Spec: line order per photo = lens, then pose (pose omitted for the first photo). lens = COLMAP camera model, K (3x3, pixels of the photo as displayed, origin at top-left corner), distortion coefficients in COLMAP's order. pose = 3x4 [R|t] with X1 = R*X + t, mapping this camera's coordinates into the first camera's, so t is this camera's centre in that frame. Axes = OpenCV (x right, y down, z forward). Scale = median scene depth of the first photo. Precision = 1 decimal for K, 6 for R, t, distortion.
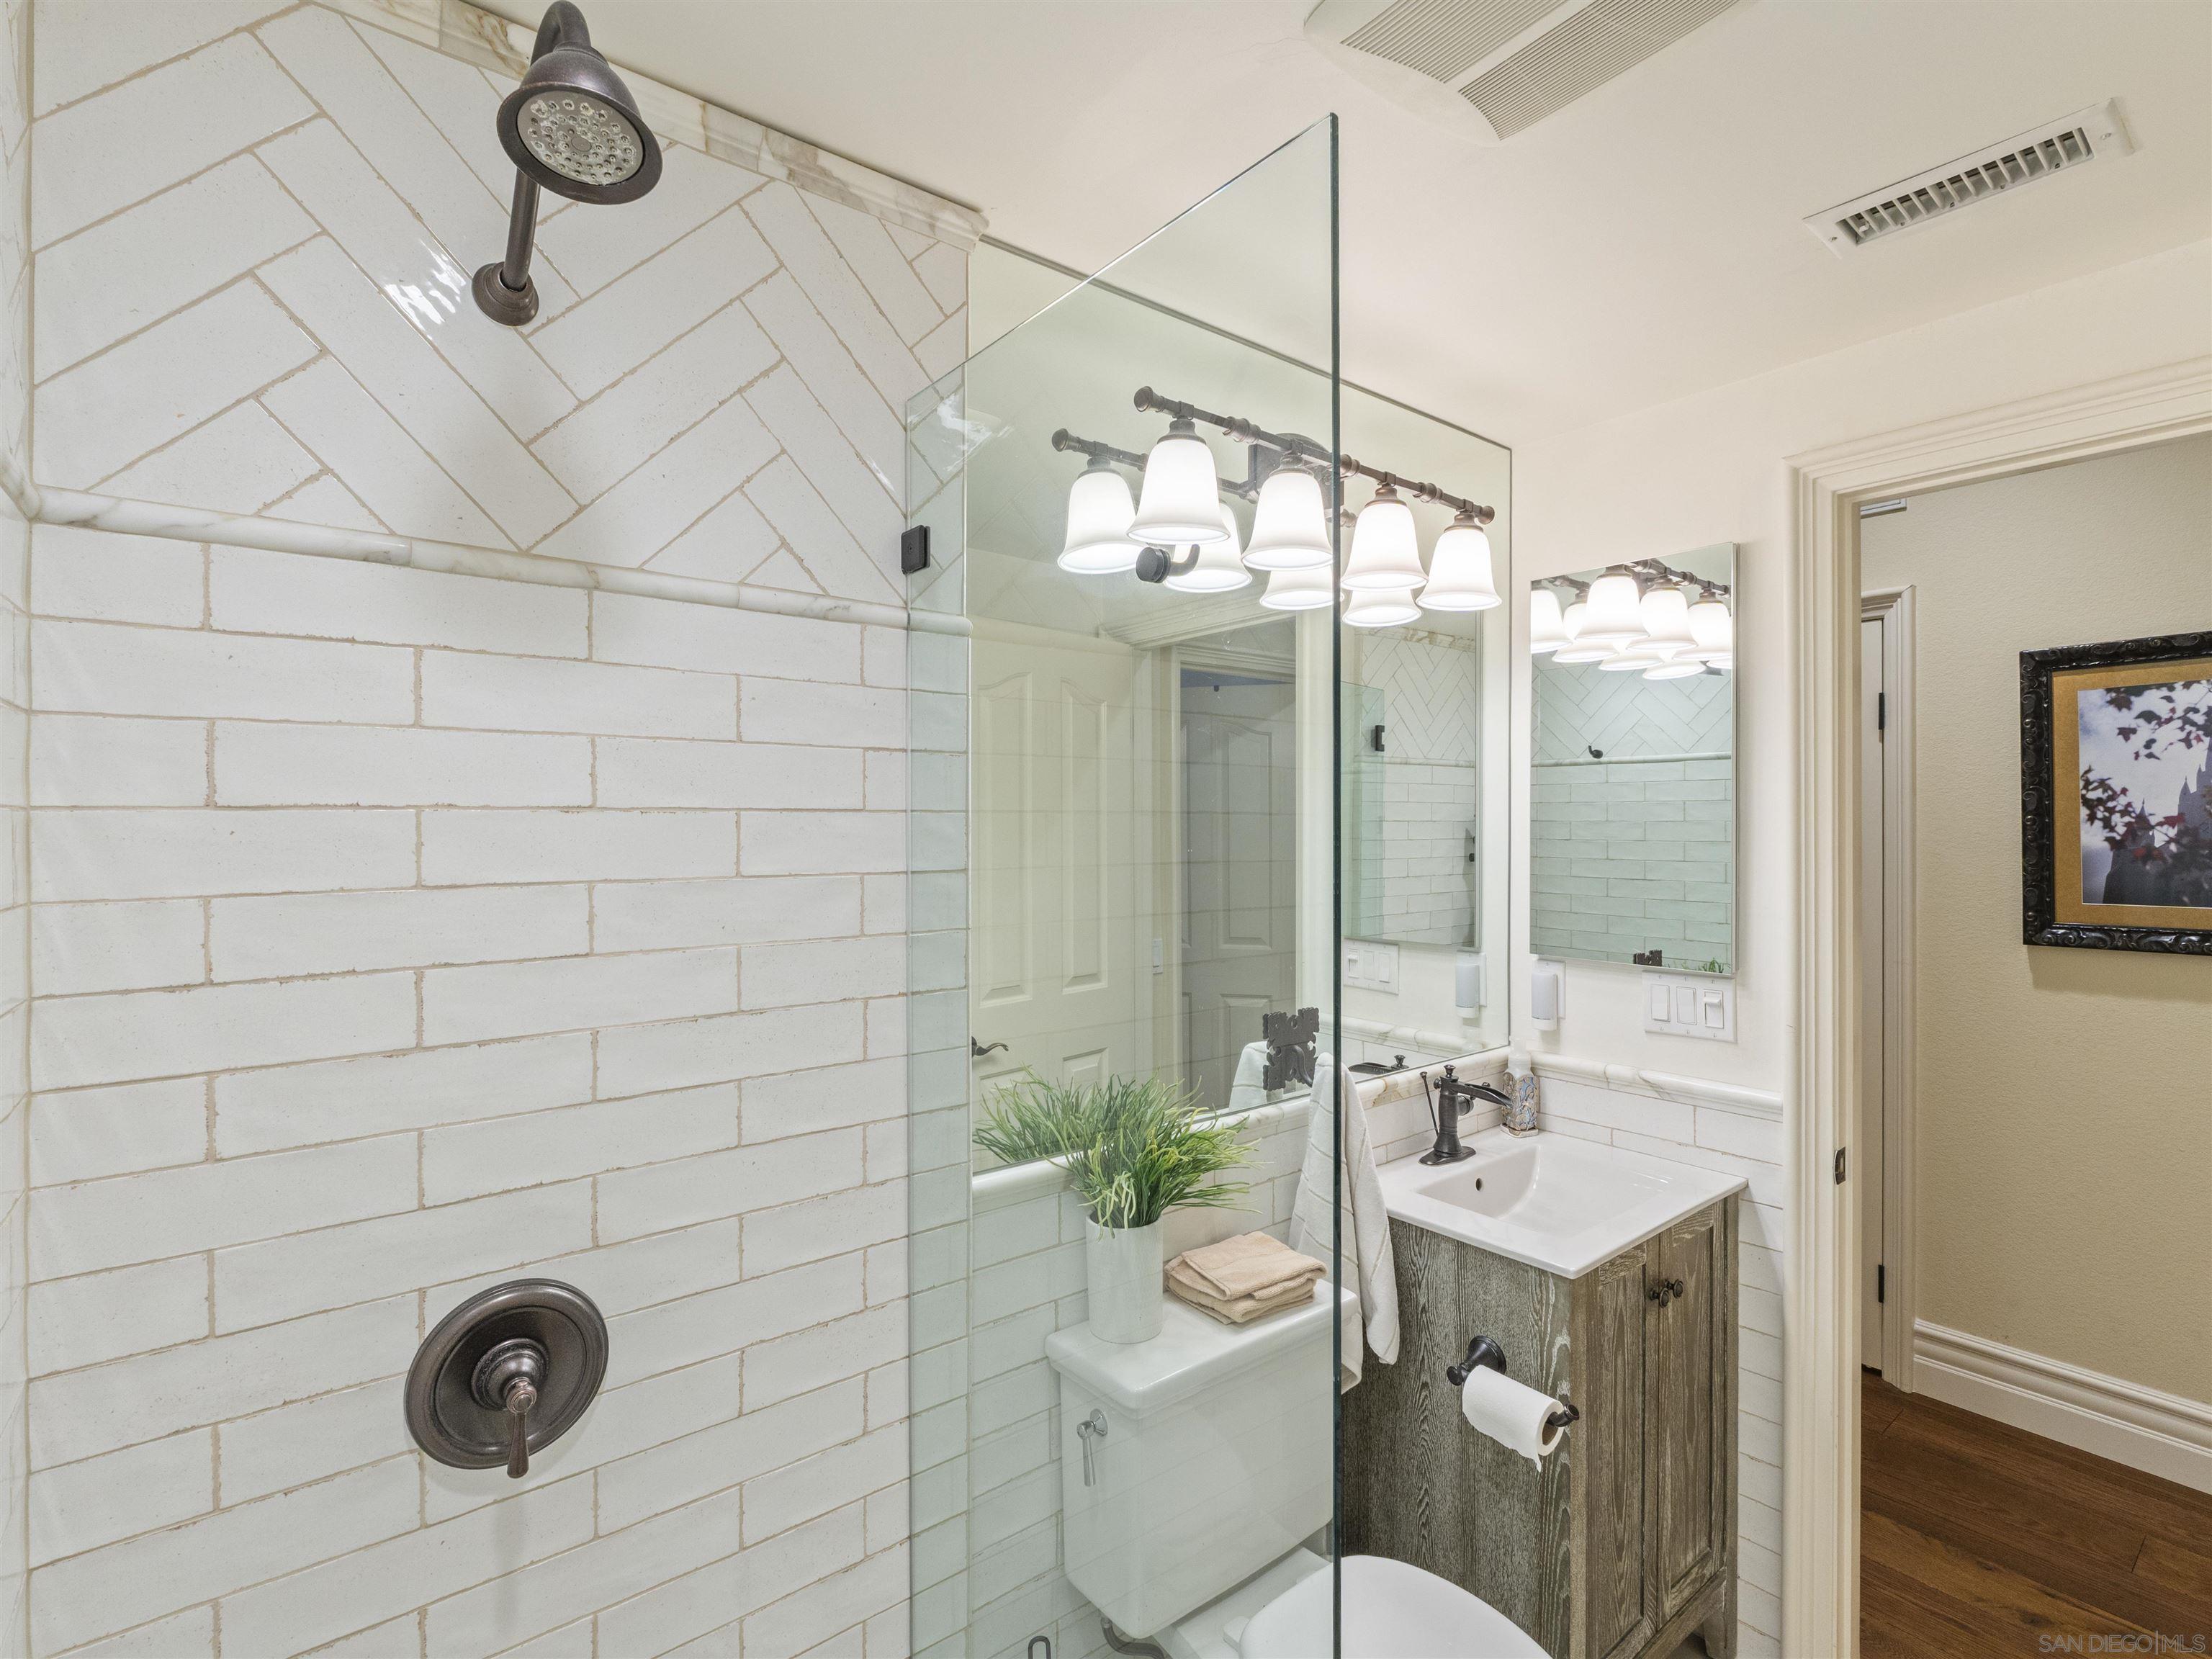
lens RADIAL K [[1054.6, 0, 1114.1], [0, 1054.6, 834.0], [0, 0, 1]] dist [-0.006018, -0.000496]
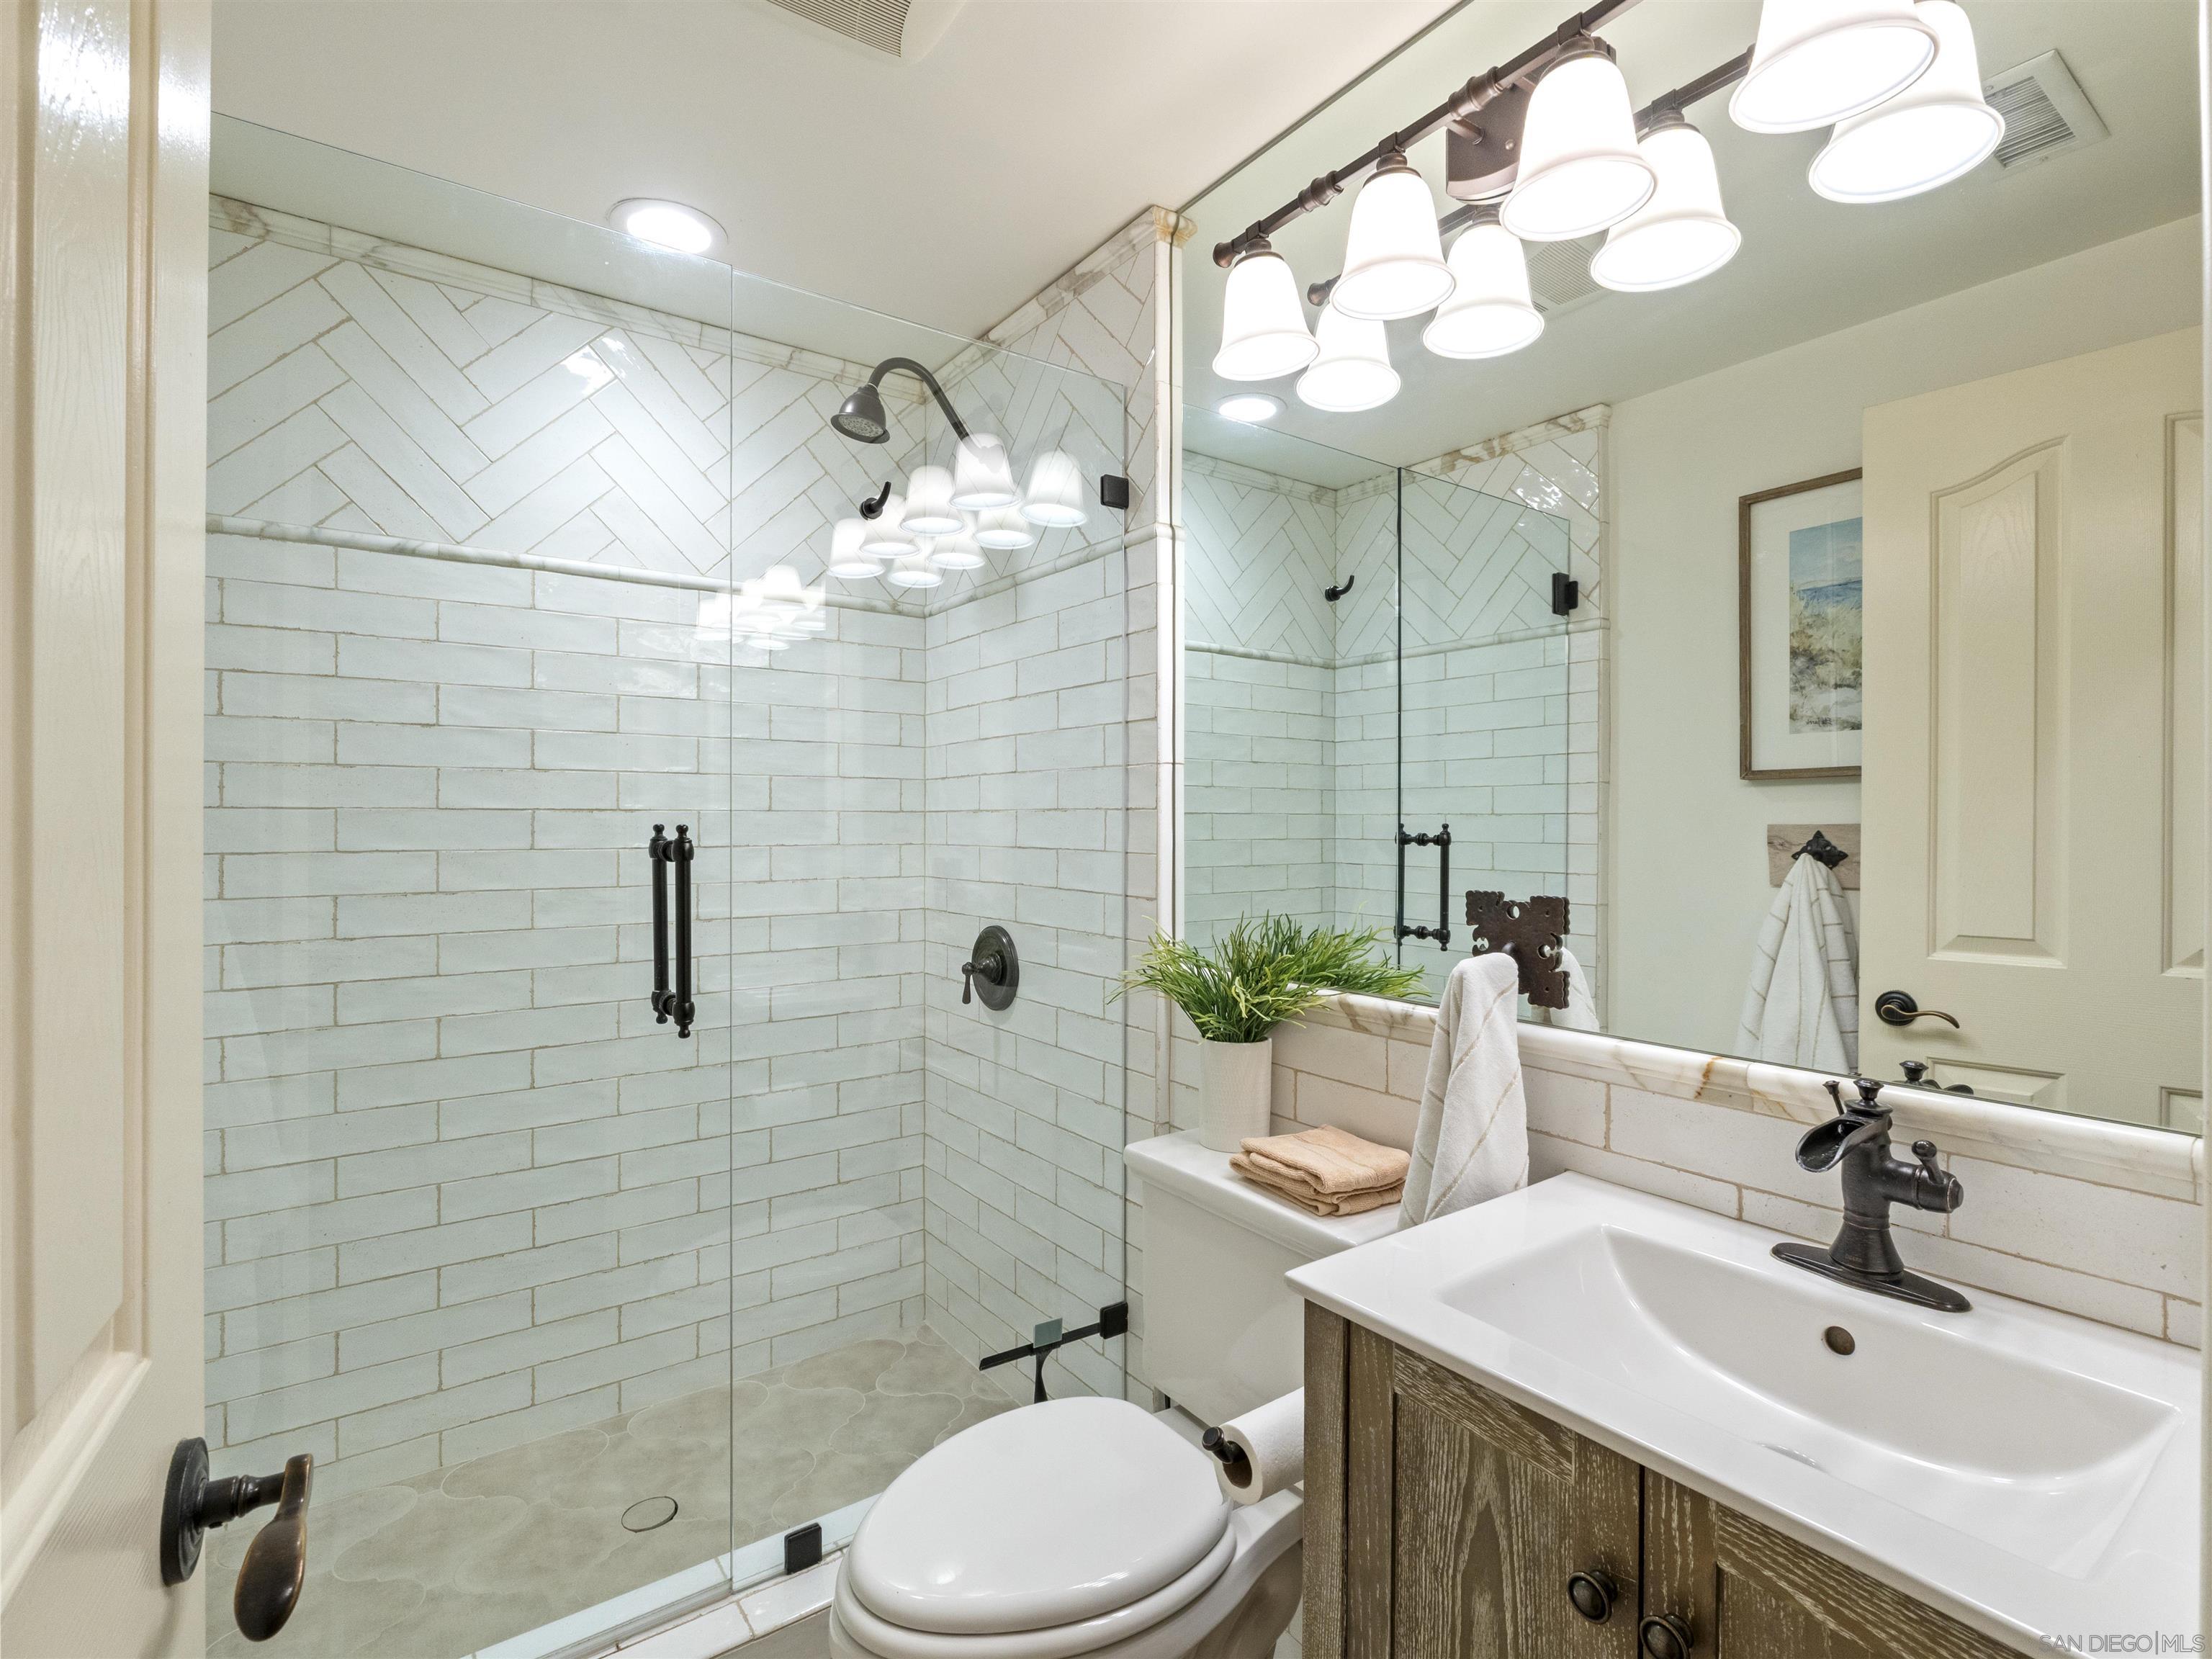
lens RADIAL K [[1054.6, 0, 1112.9], [0, 1054.6, 820.2], [0, 0, 1]] dist [-0.006018, -0.000496]
pose [[-0.041628, 0.004373, -0.999124, 1.282144], [-0.004131, 0.999981, 0.004548, 0.170712], [0.999125, 0.004317, -0.041609, 1.108844]]
